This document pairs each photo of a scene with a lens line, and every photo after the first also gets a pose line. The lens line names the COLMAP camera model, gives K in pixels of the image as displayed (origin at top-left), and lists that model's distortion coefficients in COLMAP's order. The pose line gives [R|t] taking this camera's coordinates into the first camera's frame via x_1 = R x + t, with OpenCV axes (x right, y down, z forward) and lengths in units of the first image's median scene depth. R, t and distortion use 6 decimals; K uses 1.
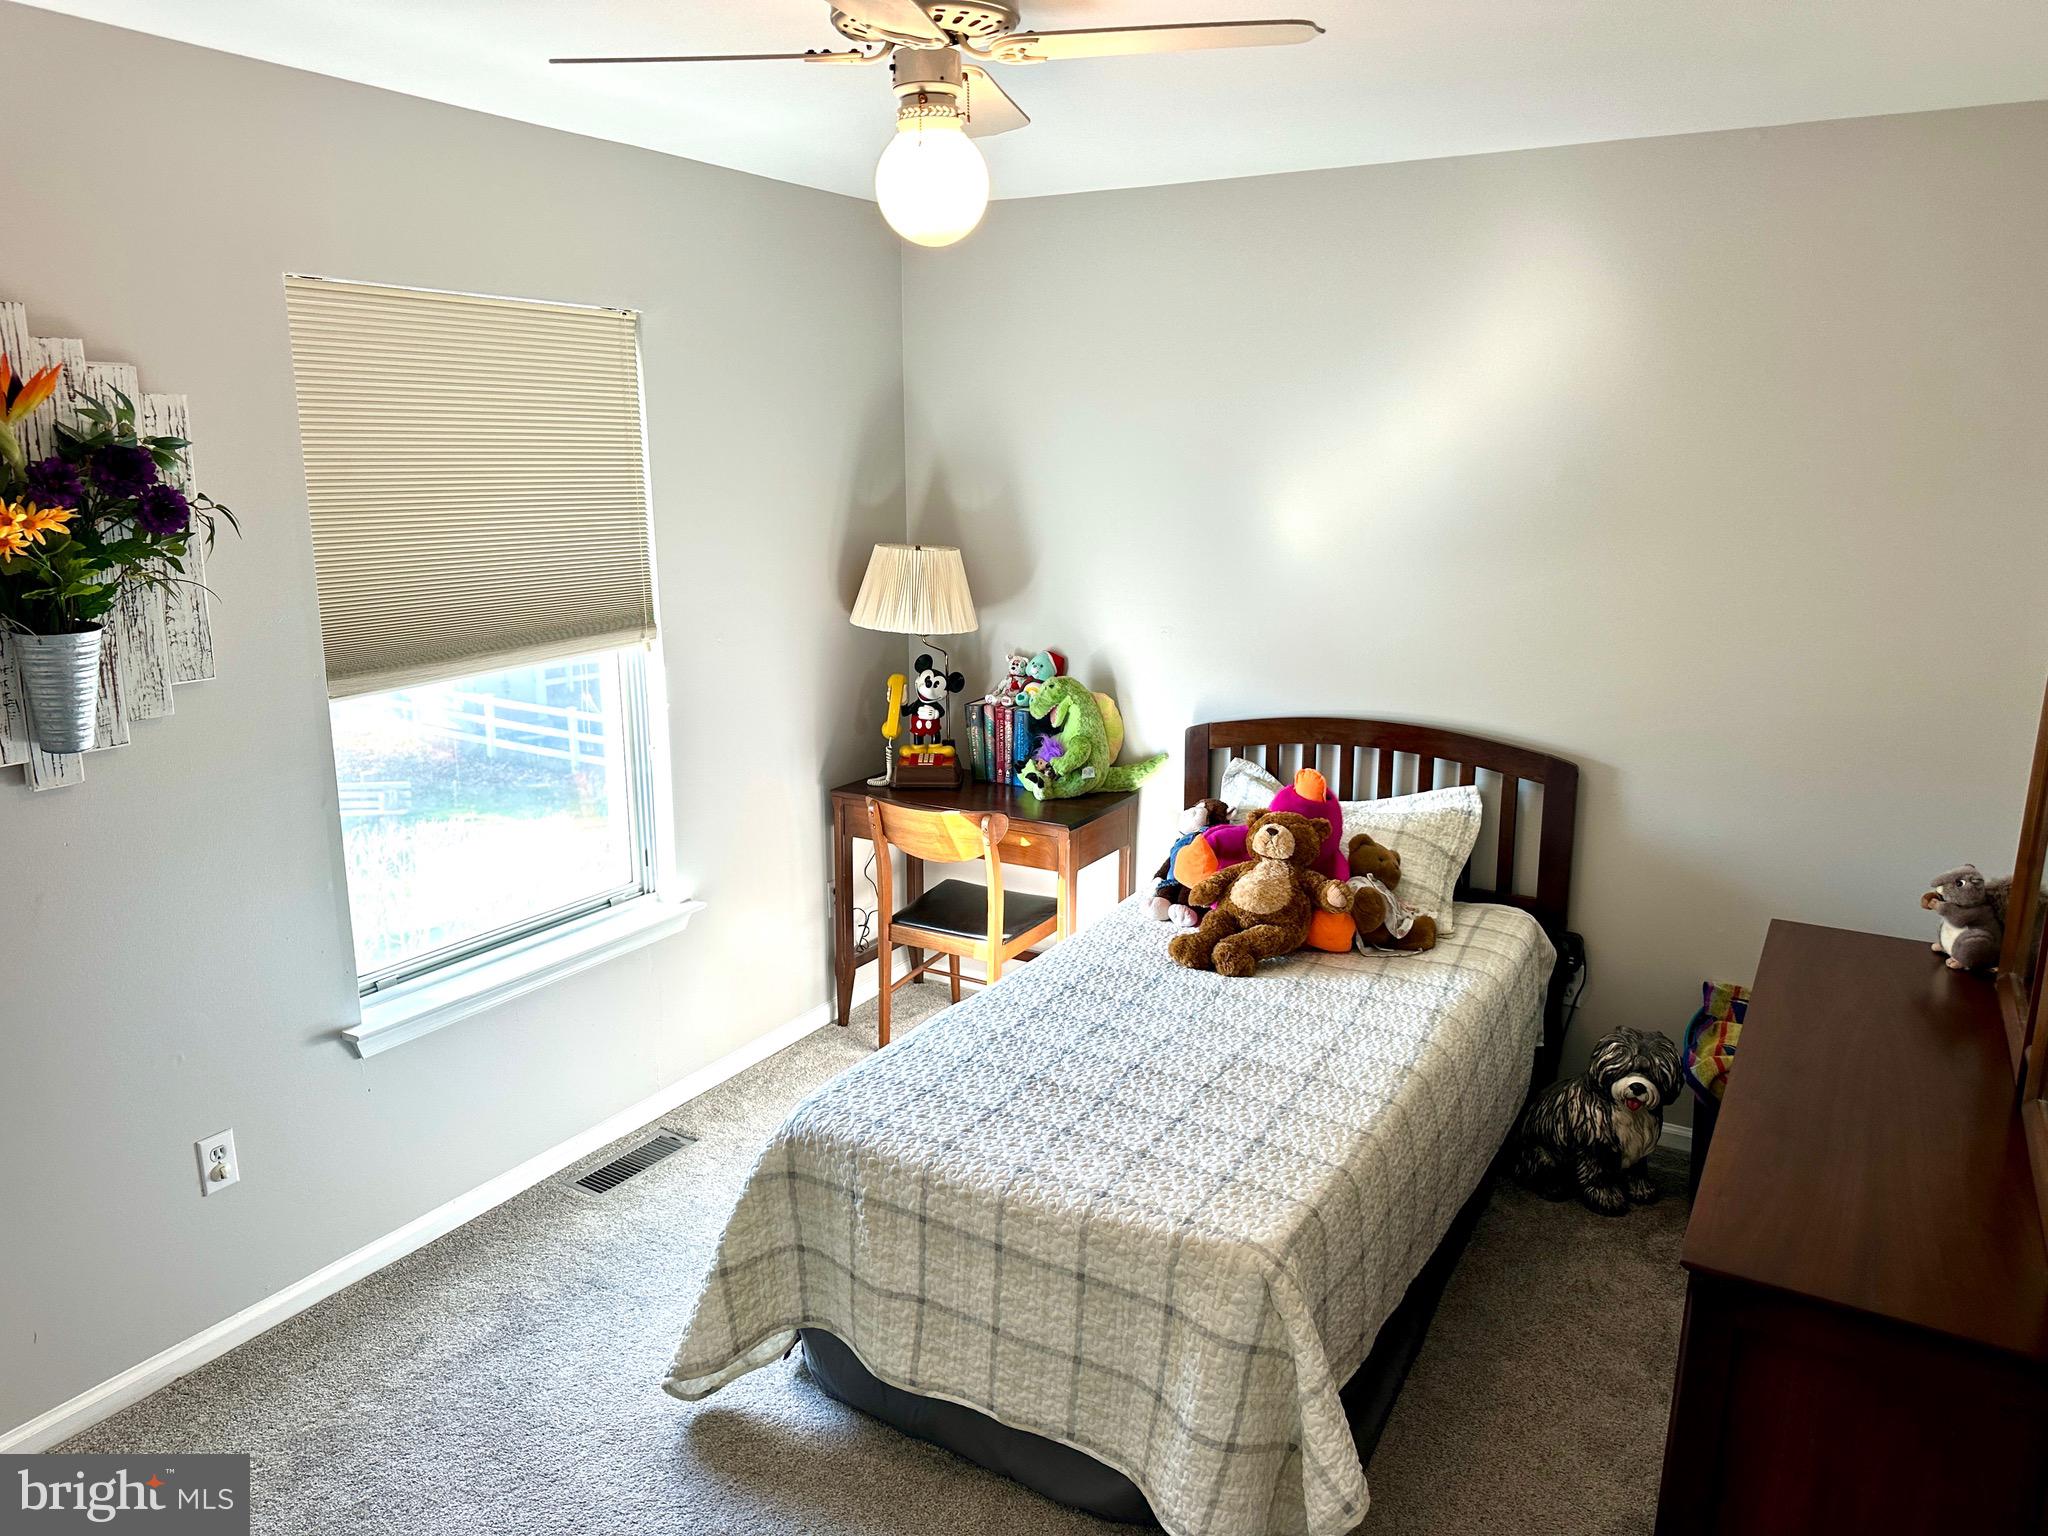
lens RADIAL K [[1422.3, 0, 1024.0], [0, 1422.3, 768.0], [0, 0, 1]] dist [0.128803, -0.195332]
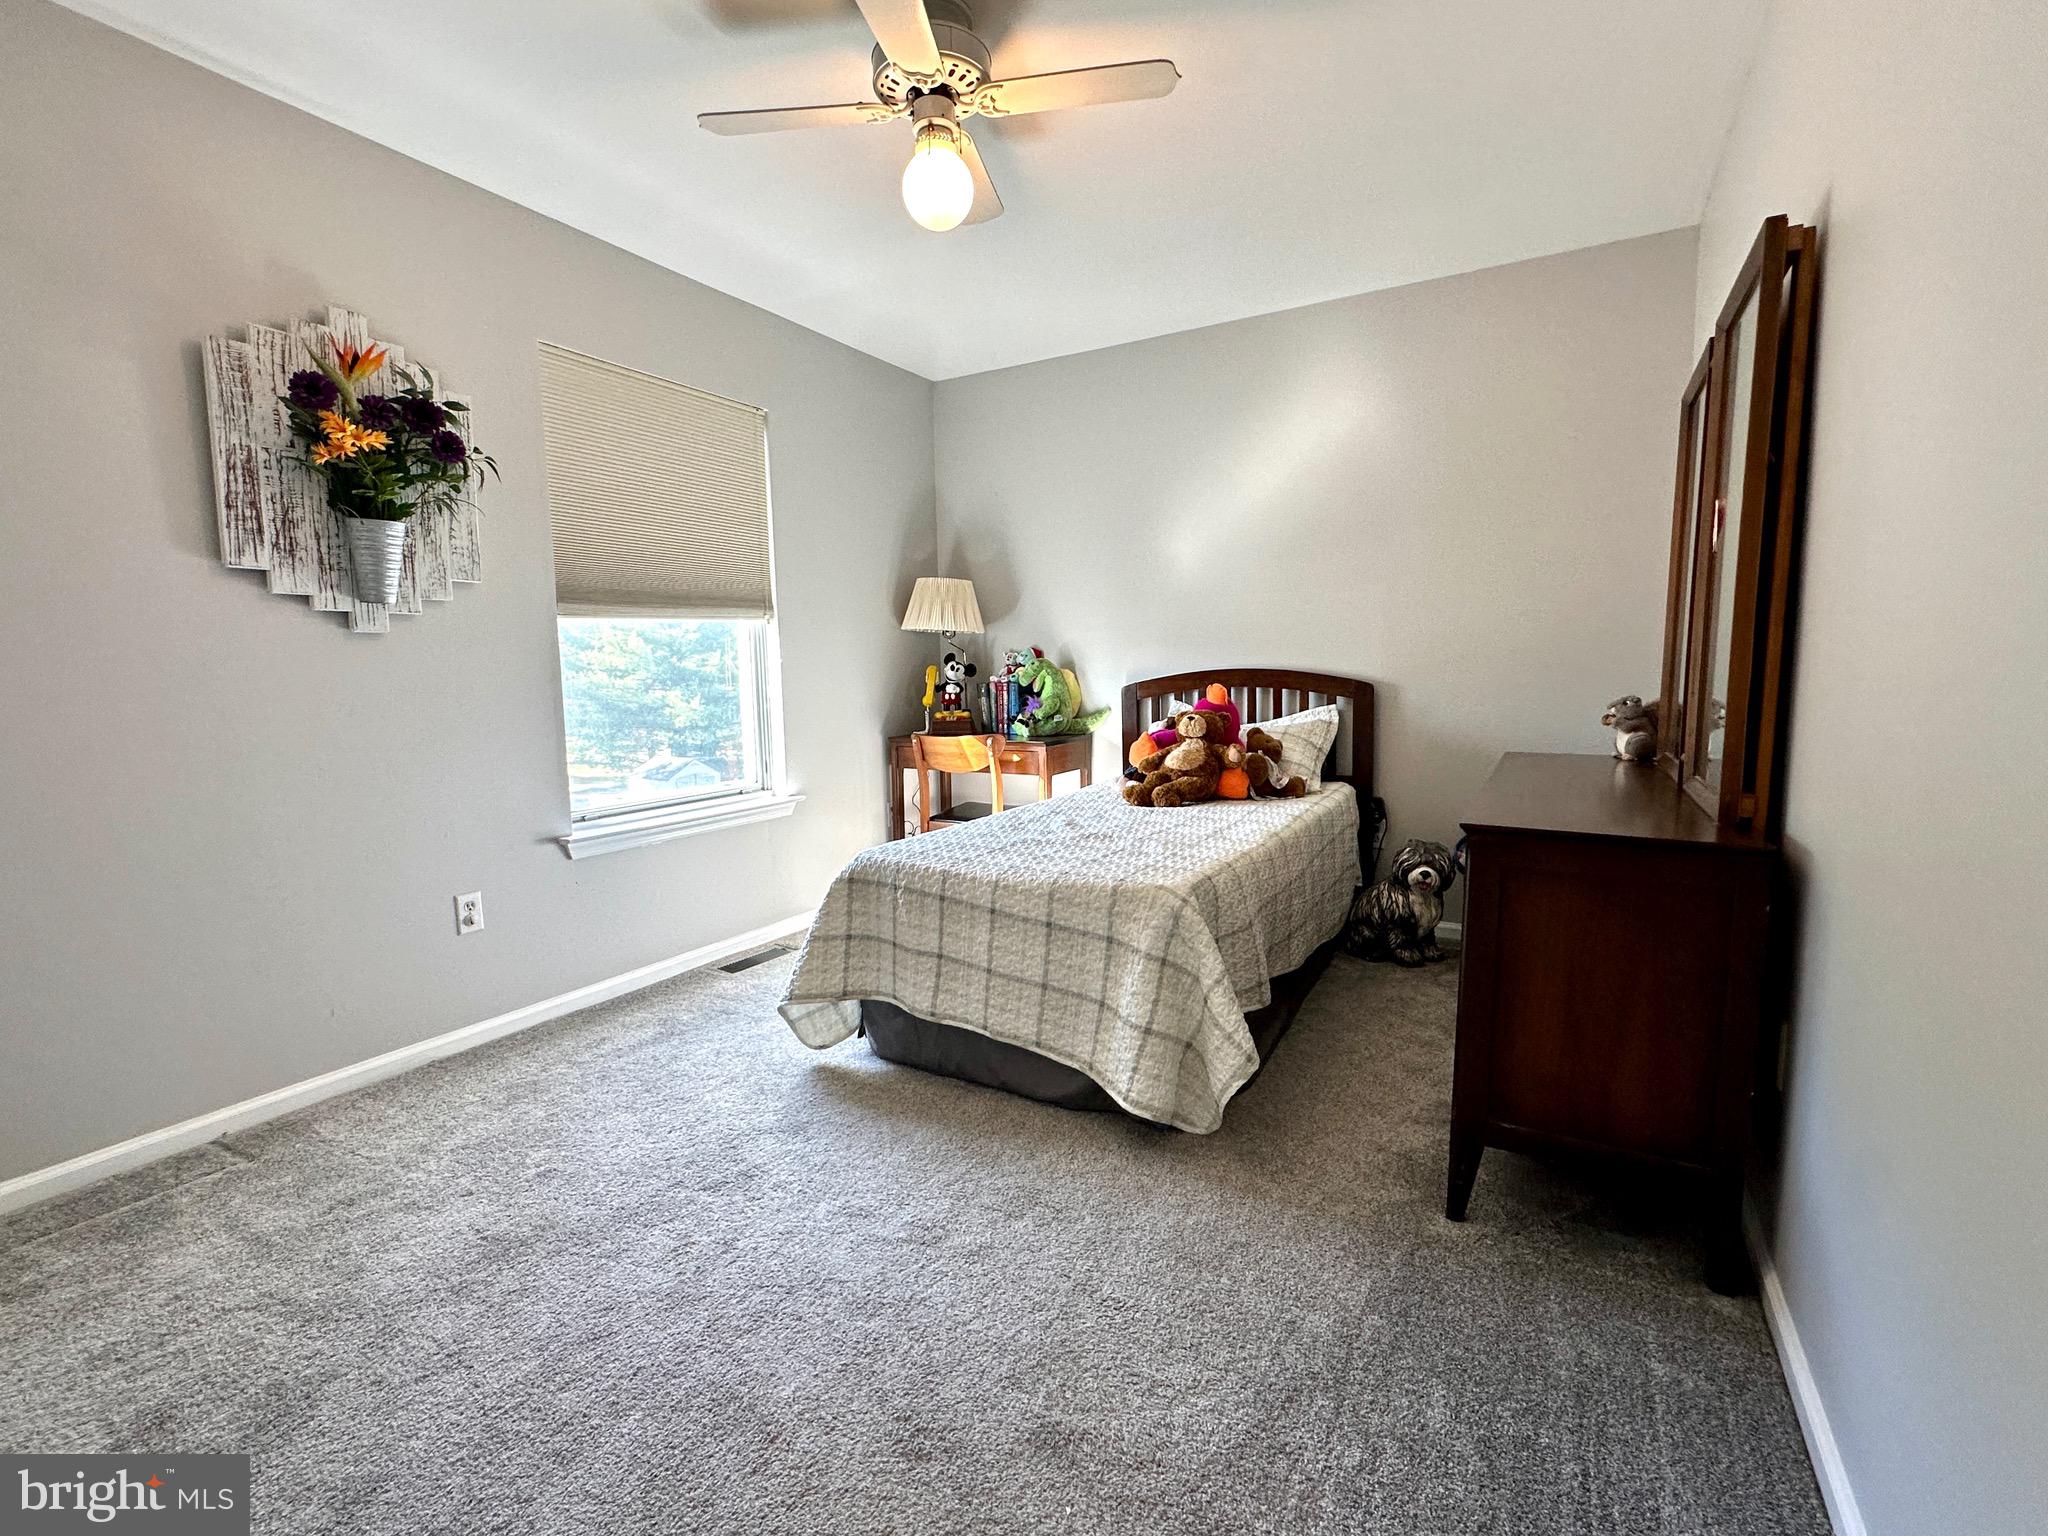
lens RADIAL K [[915.4, 0, 1031.7], [0, 915.4, 770.7], [0, 0, 1]] dist [0.025866, -0.047280]
pose [[0.999803, -0.018893, 0.006074, 0.011837], [0.019445, 0.993802, -0.109447, 0.193935], [-0.003969, 0.109544, 0.993974, 0.041958]]
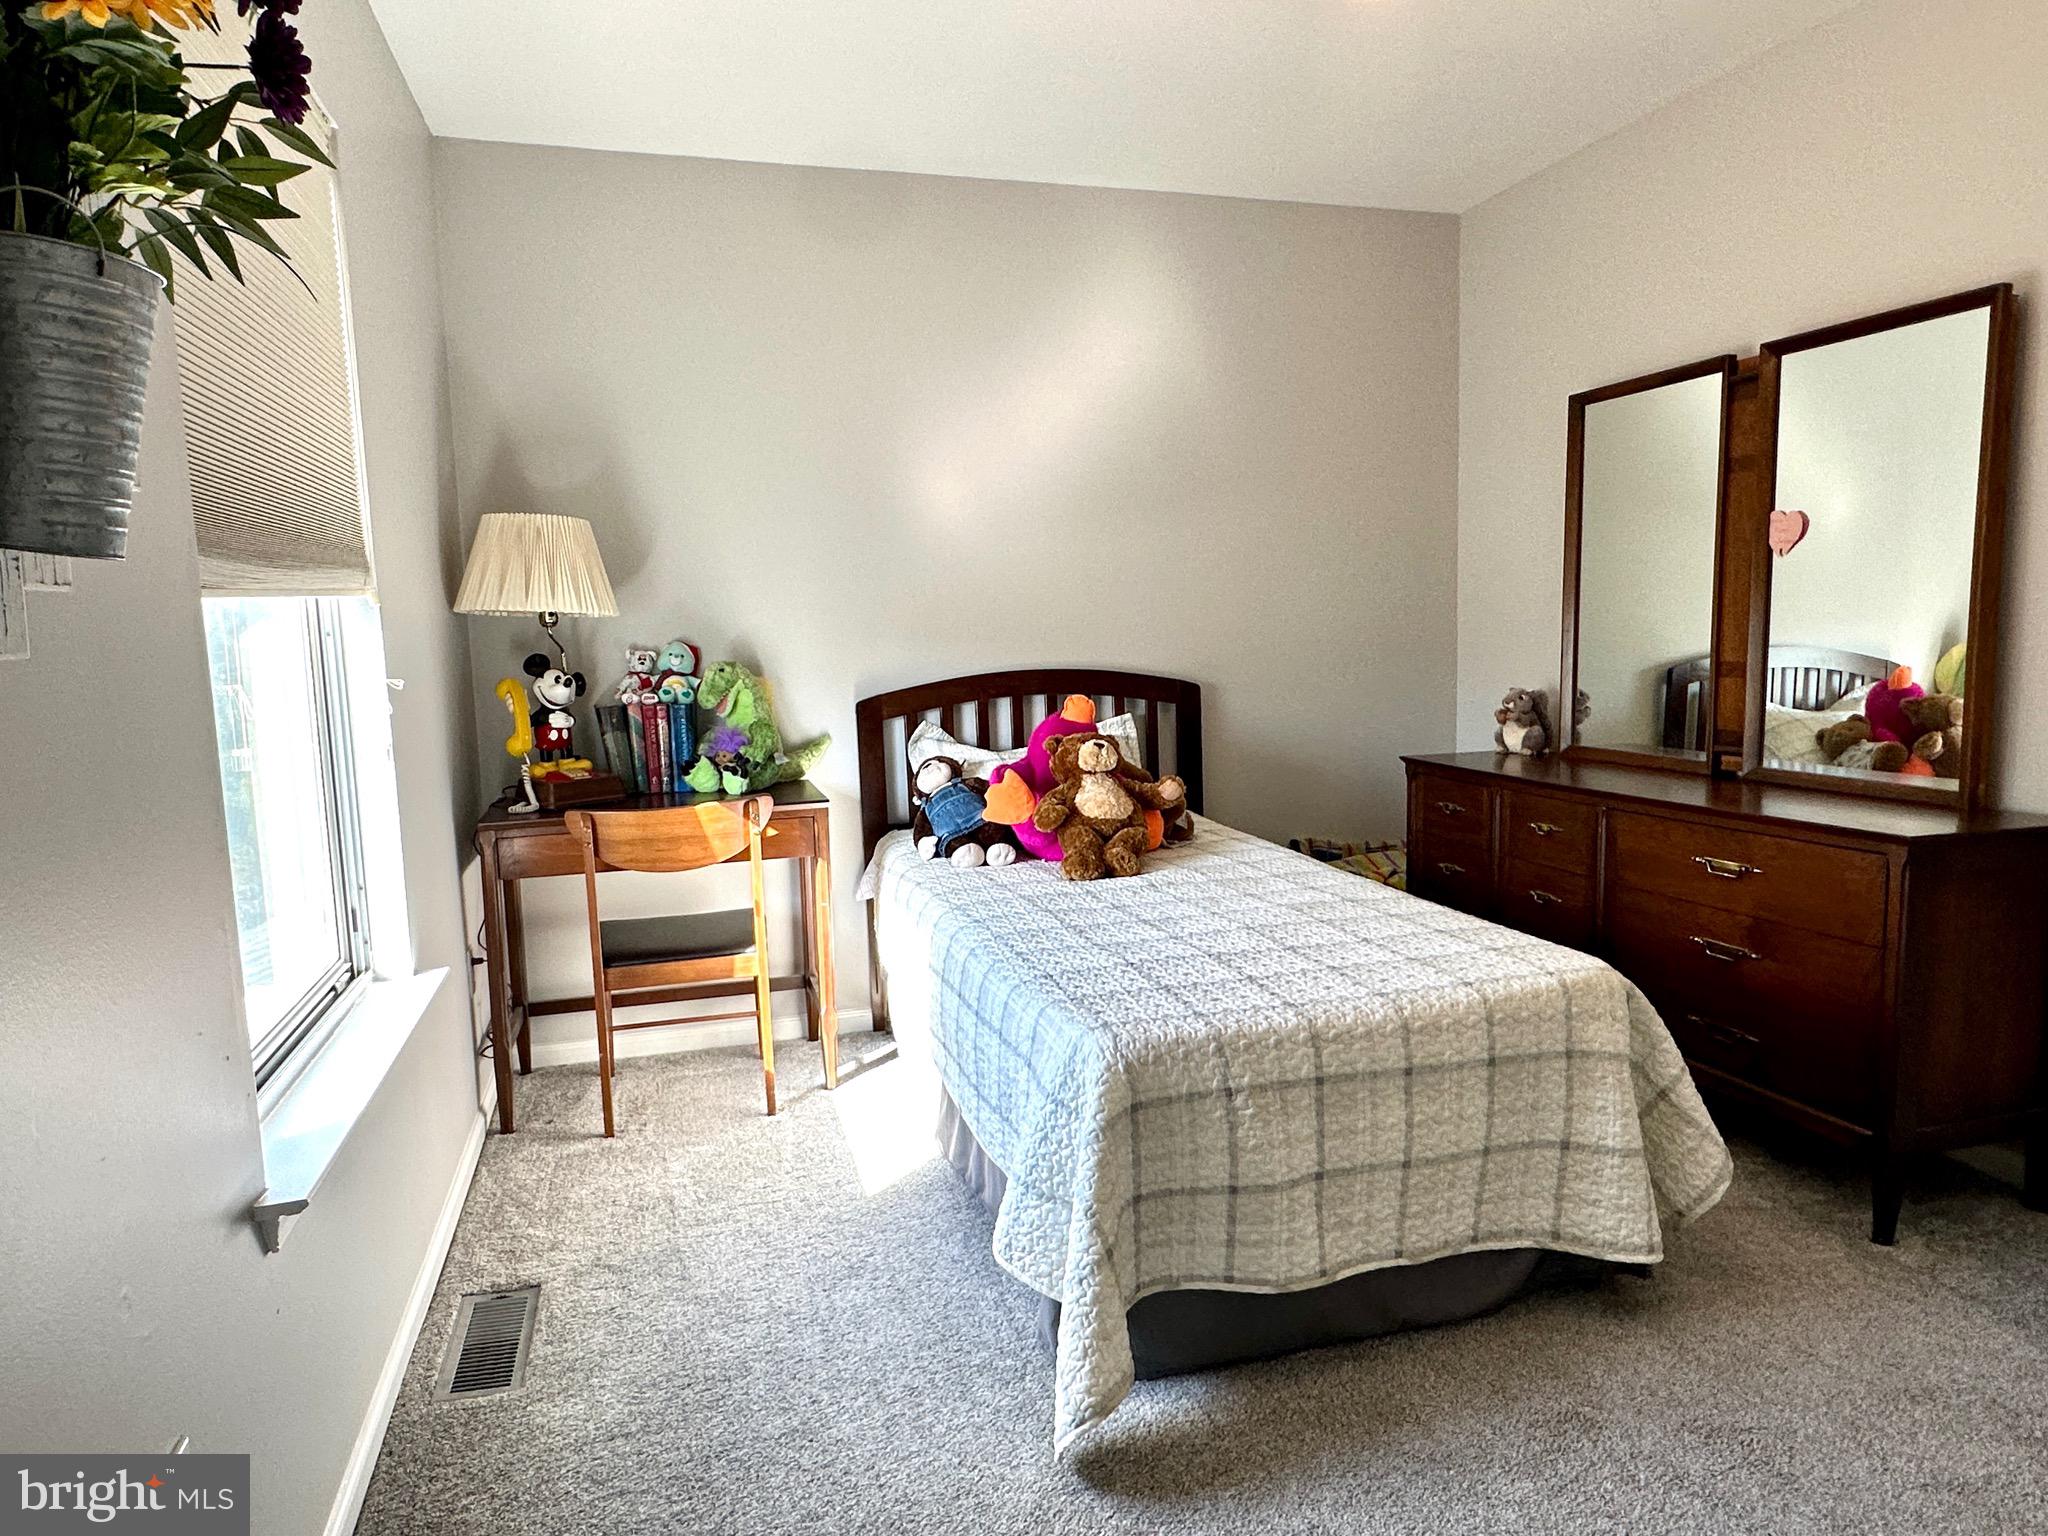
lens RADIAL K [[1265.1, 0, 1024.0], [0, 1265.1, 768.0], [0, 0, 1]] dist [-0.001323, 0.000200]
pose [[0.682257, -0.106609, 0.723298, -0.514495], [0.188029, 0.981620, -0.032676, 0.077530], [-0.706520, 0.158294, 0.689762, 0.381410]]
